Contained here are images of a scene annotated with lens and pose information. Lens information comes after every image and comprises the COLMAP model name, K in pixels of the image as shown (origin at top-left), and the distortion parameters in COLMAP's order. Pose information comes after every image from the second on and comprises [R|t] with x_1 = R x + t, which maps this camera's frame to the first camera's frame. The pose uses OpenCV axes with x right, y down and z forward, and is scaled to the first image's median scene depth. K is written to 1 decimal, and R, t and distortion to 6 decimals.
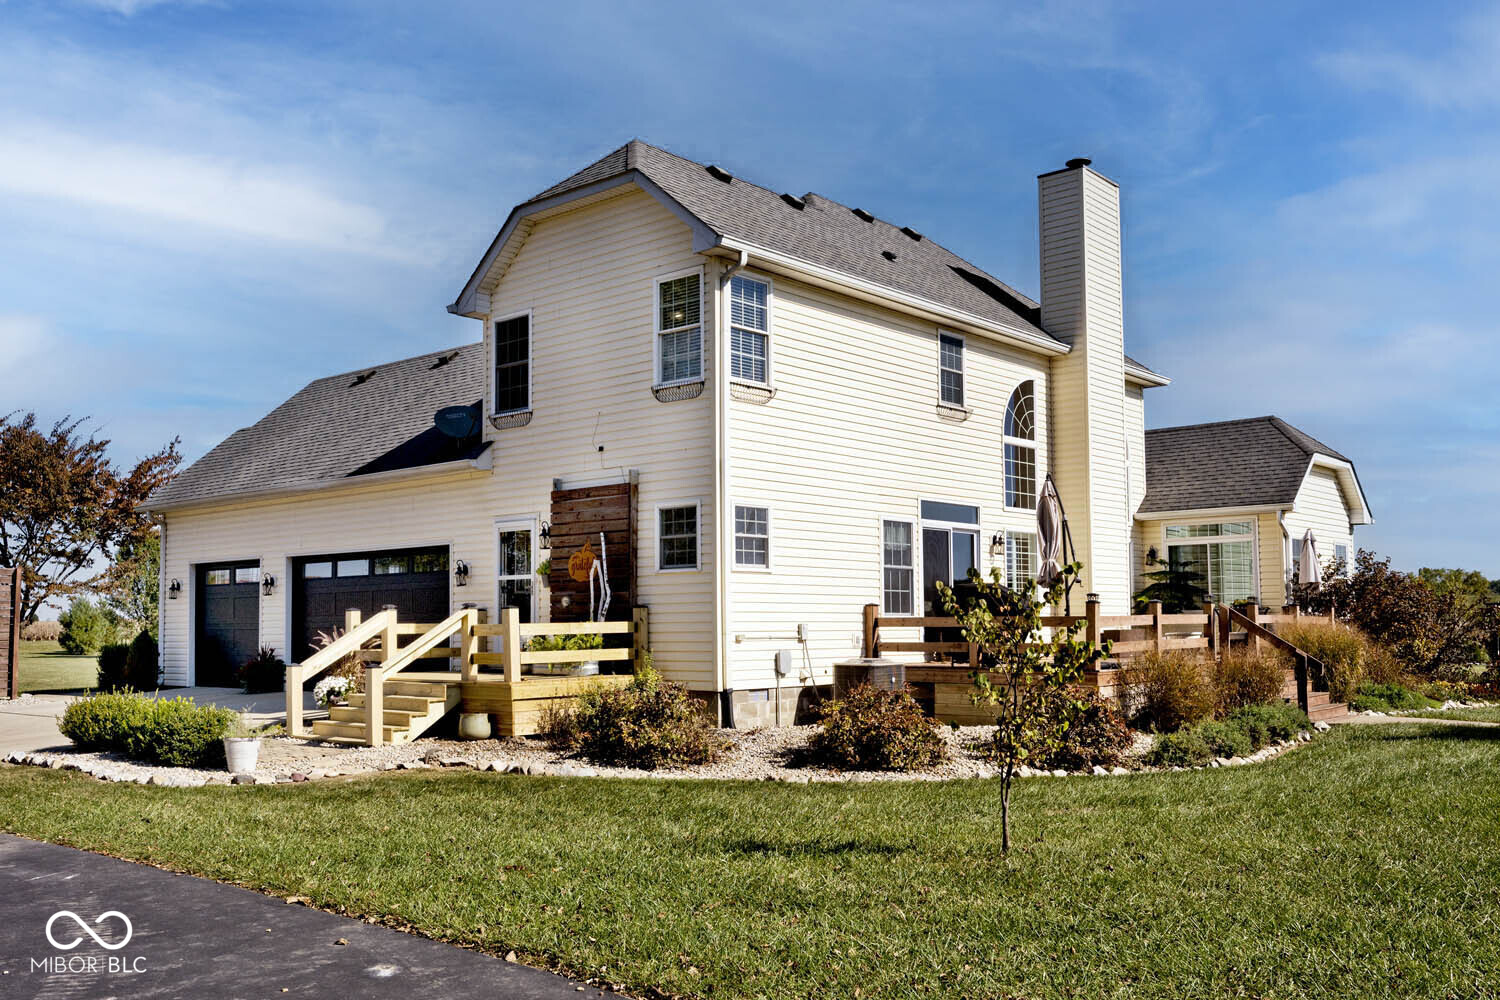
lens RADIAL K [[1334.9, 0, 756.2], [0, 1334.9, 553.4], [0, 0, 1]] dist [-0.011636, -0.002013]
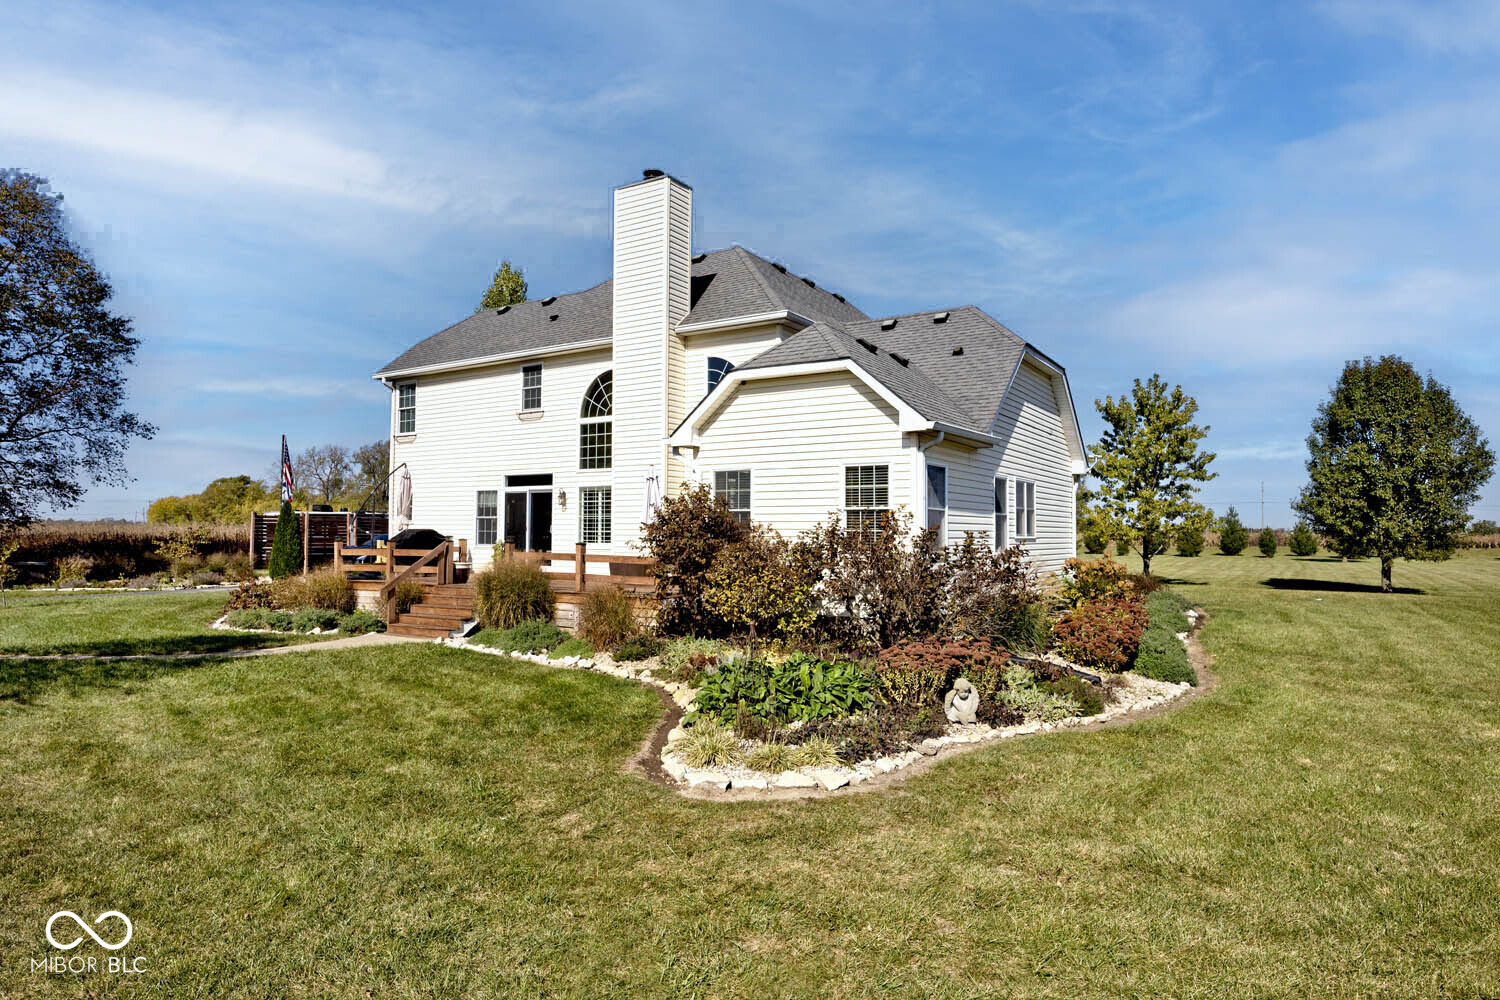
lens RADIAL K [[873.2, 0, 751.7], [0, 873.2, 506.4], [0, 0, 1]] dist [0.002707, 0.000073]
pose [[0.134566, -0.024402, -0.990604, 1.191716], [0.046051, 0.998771, -0.018348, 0.030554], [0.989834, -0.043149, 0.135524, 1.121825]]
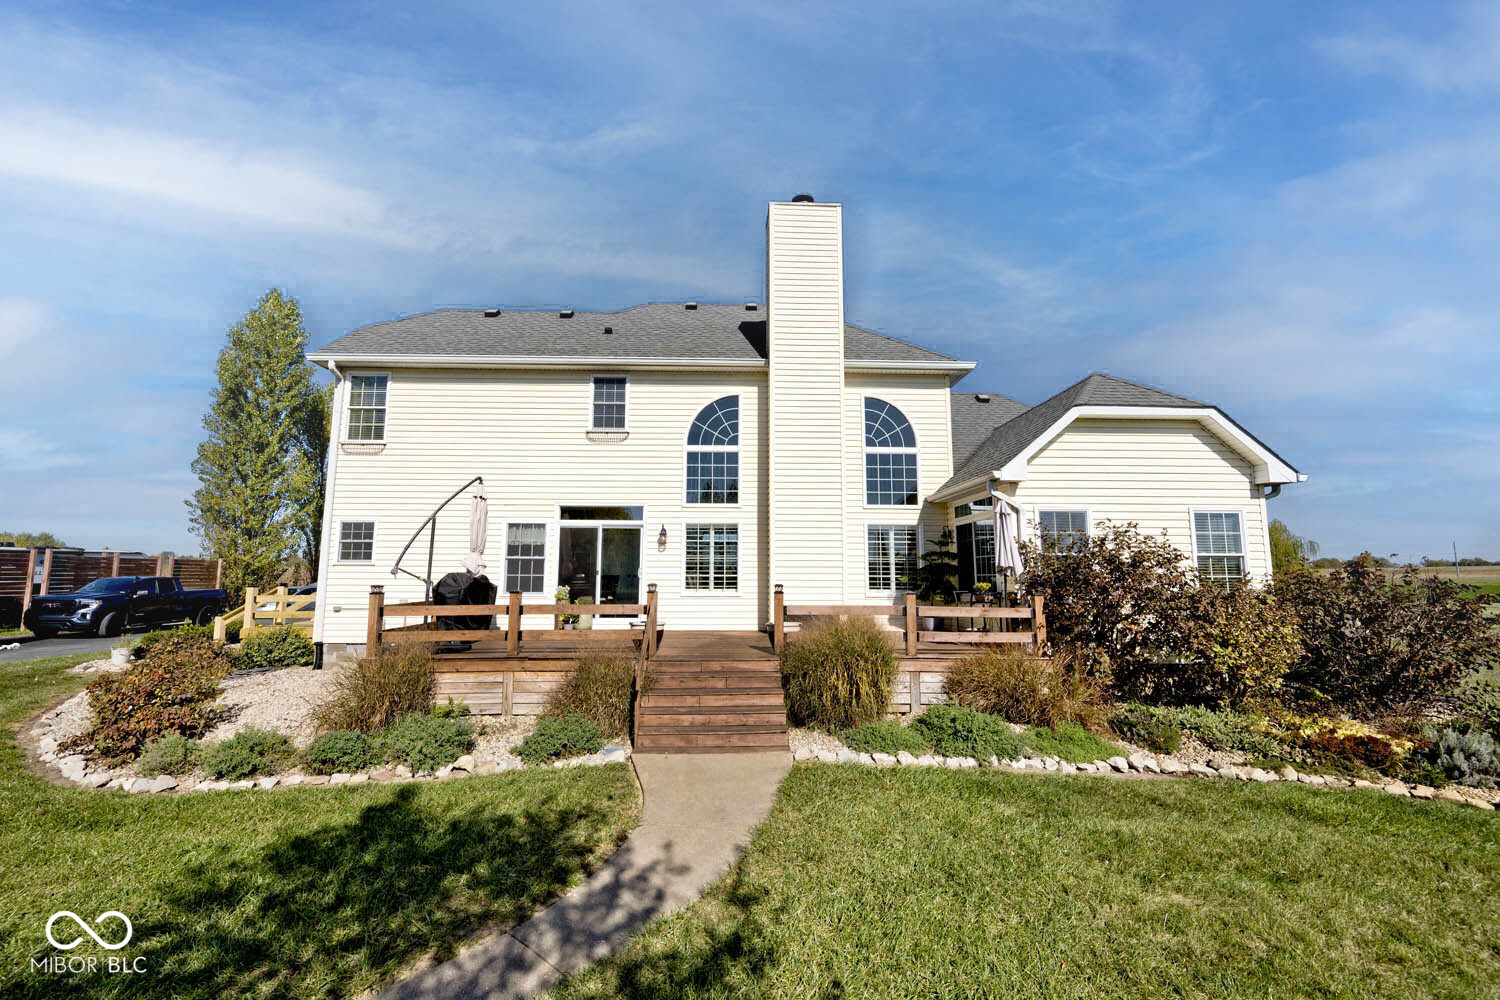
lens RADIAL K [[584.4, 0, 747.2], [0, 584.4, 505.1], [0, 0, 1]] dist [-0.001867, -0.000576]
pose [[0.669727, -0.081656, -0.738104, 0.653790], [0.031277, 0.996156, -0.081824, 0.011876], [0.741948, 0.031714, 0.669706, 0.731257]]
